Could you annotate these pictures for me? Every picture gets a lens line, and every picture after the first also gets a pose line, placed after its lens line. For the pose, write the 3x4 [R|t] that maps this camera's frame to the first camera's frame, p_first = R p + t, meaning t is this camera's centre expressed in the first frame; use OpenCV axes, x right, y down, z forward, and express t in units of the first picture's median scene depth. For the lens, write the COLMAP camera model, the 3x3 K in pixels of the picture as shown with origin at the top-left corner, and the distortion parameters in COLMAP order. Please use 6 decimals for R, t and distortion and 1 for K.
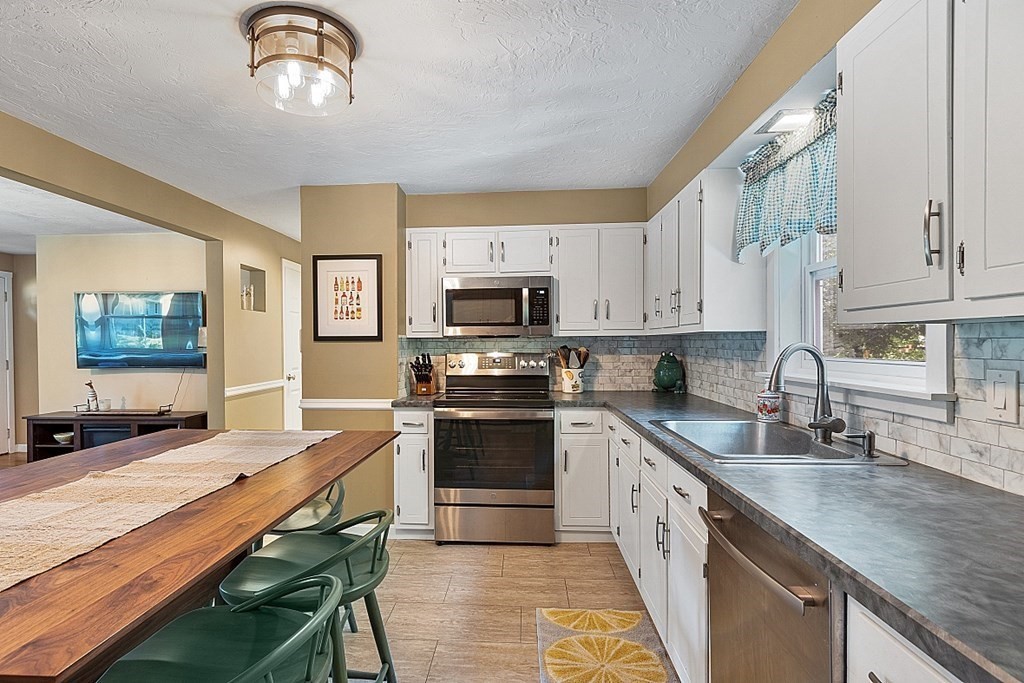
lens RADIAL K [[521.8, 0, 485.0], [0, 521.8, 348.4], [0, 0, 1]] dist [0.003672, 0.000651]
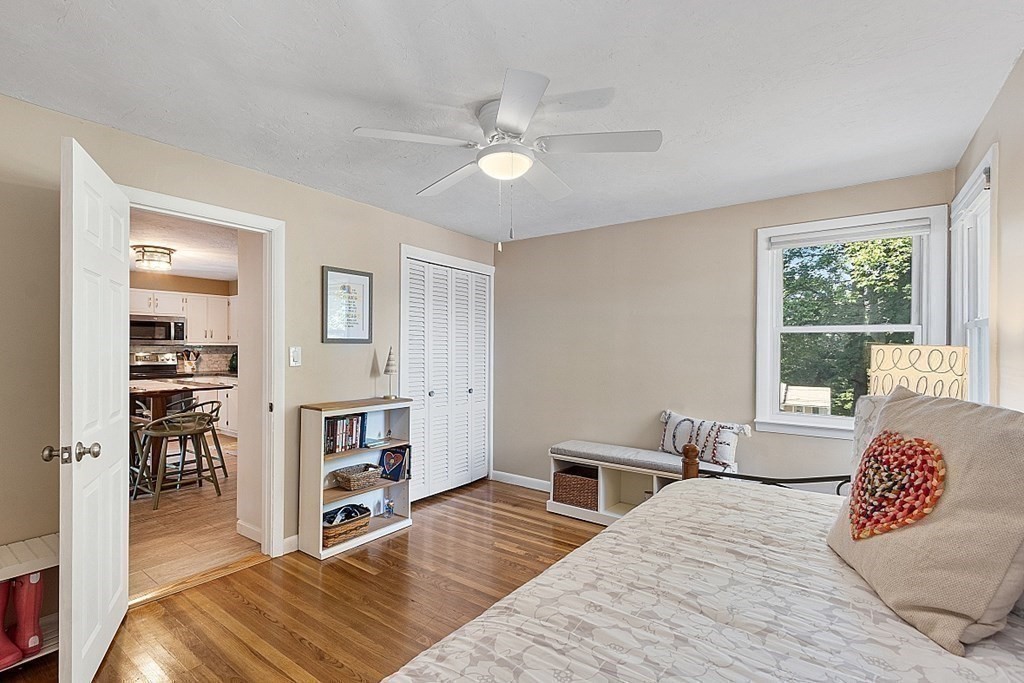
lens RADIAL K [[452.9, 0, 487.0], [0, 452.9, 344.5], [0, 0, 1]] dist [0.005078, -0.000180]
pose [[0.524490, 0.015137, 0.851282, -0.834494], [0.003169, 0.999800, -0.019730, 0.014976], [-0.851411, 0.013046, 0.524337, -1.068856]]
